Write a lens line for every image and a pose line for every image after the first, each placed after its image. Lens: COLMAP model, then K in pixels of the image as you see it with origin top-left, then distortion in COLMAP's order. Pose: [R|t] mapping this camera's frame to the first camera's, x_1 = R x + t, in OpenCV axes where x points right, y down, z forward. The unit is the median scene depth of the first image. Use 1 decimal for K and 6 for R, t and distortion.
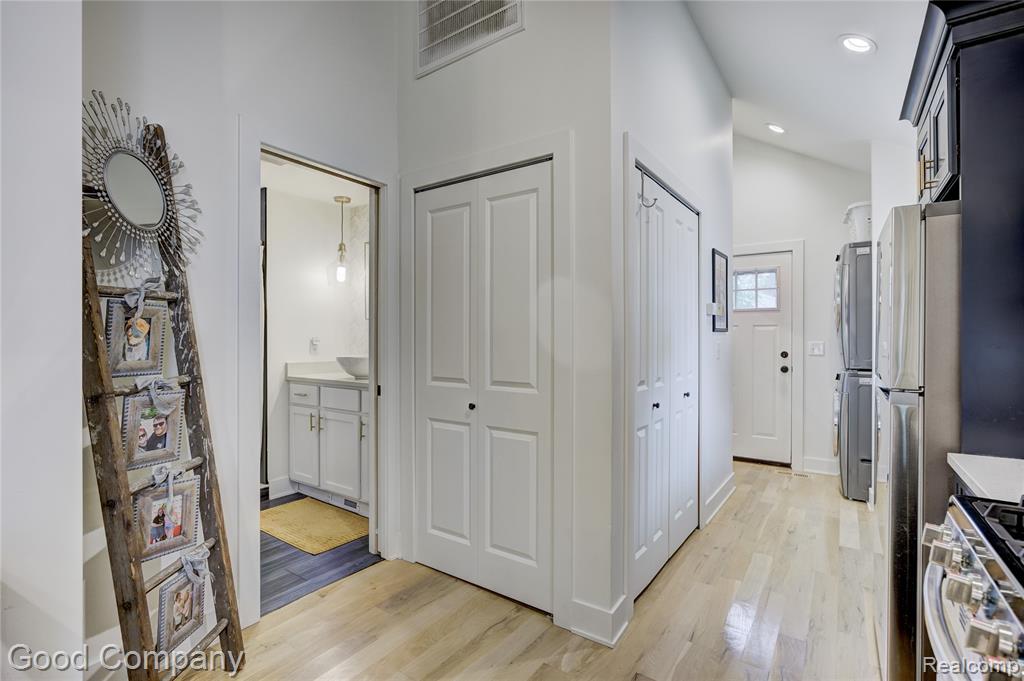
lens RADIAL K [[486.5, 0, 510.3], [0, 486.5, 340.1], [0, 0, 1]] dist [-0.014773, 0.003067]
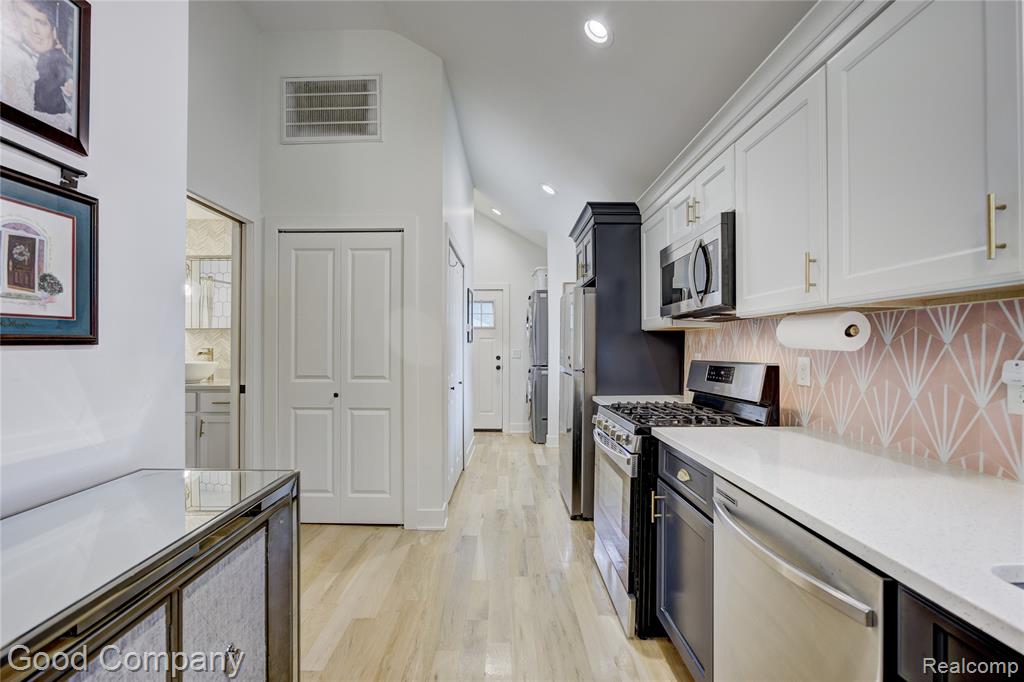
lens RADIAL K [[446.3, 0, 512.7], [0, 446.3, 343.0], [0, 0, 1]] dist [-0.022544, 0.000587]
pose [[0.815907, 0.007048, 0.578140, -0.277533], [0.000169, 0.999923, -0.012428, 0.001867], [-0.578183, 0.010238, 0.815843, -0.228665]]
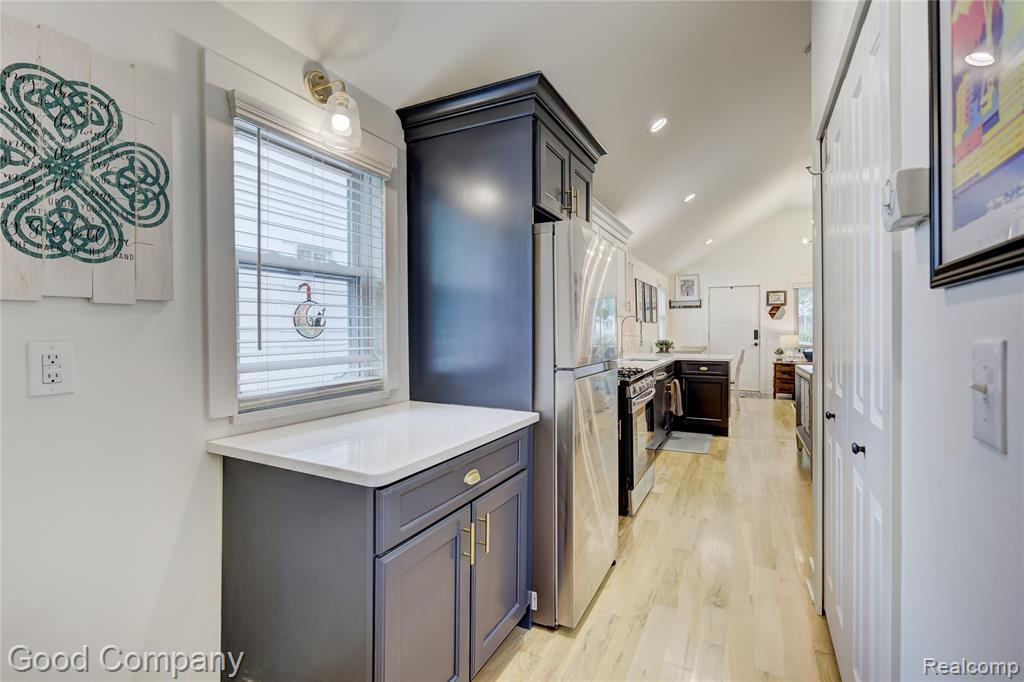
lens RADIAL K [[456.0, 0, 517.0], [0, 456.0, 332.9], [0, 0, 1]] dist [-0.012417, 0.000654]
pose [[-0.990844, 0.007593, -0.134800, 0.612565], [0.007039, 0.999965, 0.004587, 0.001647], [0.134830, 0.003596, -0.990862, 1.145961]]
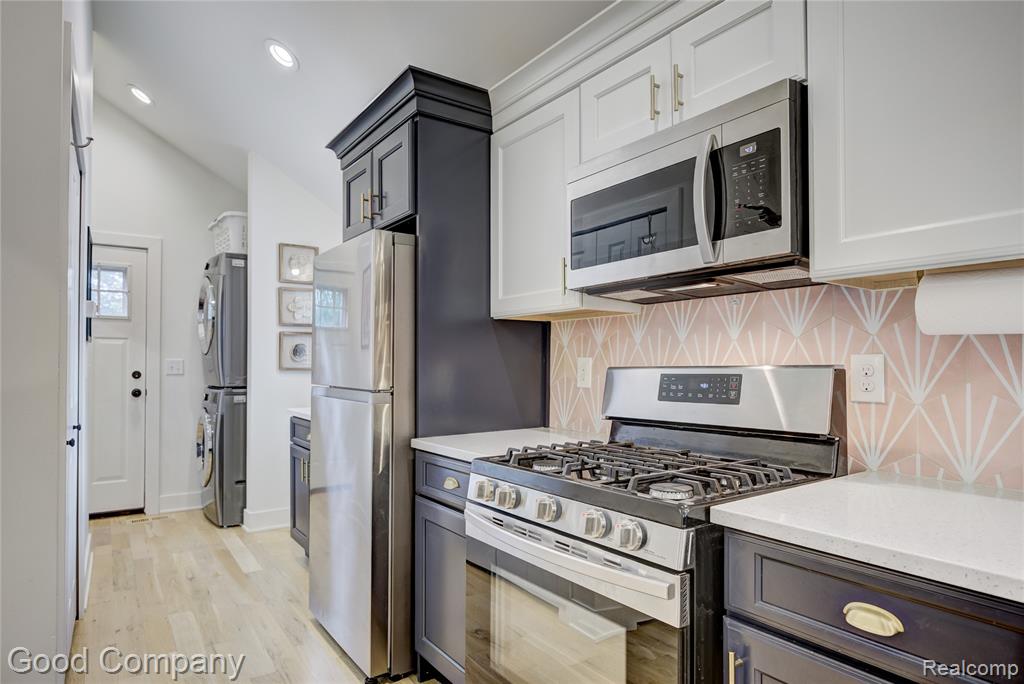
lens RADIAL K [[581.3, 0, 498.6], [0, 581.3, 355.9], [0, 0, 1]] dist [-0.005927, 0.000771]
pose [[0.357238, 0.013304, 0.933919, -0.167255], [0.002892, 0.999878, -0.015350, 0.019563], [-0.934009, 0.008185, 0.357156, 0.113260]]
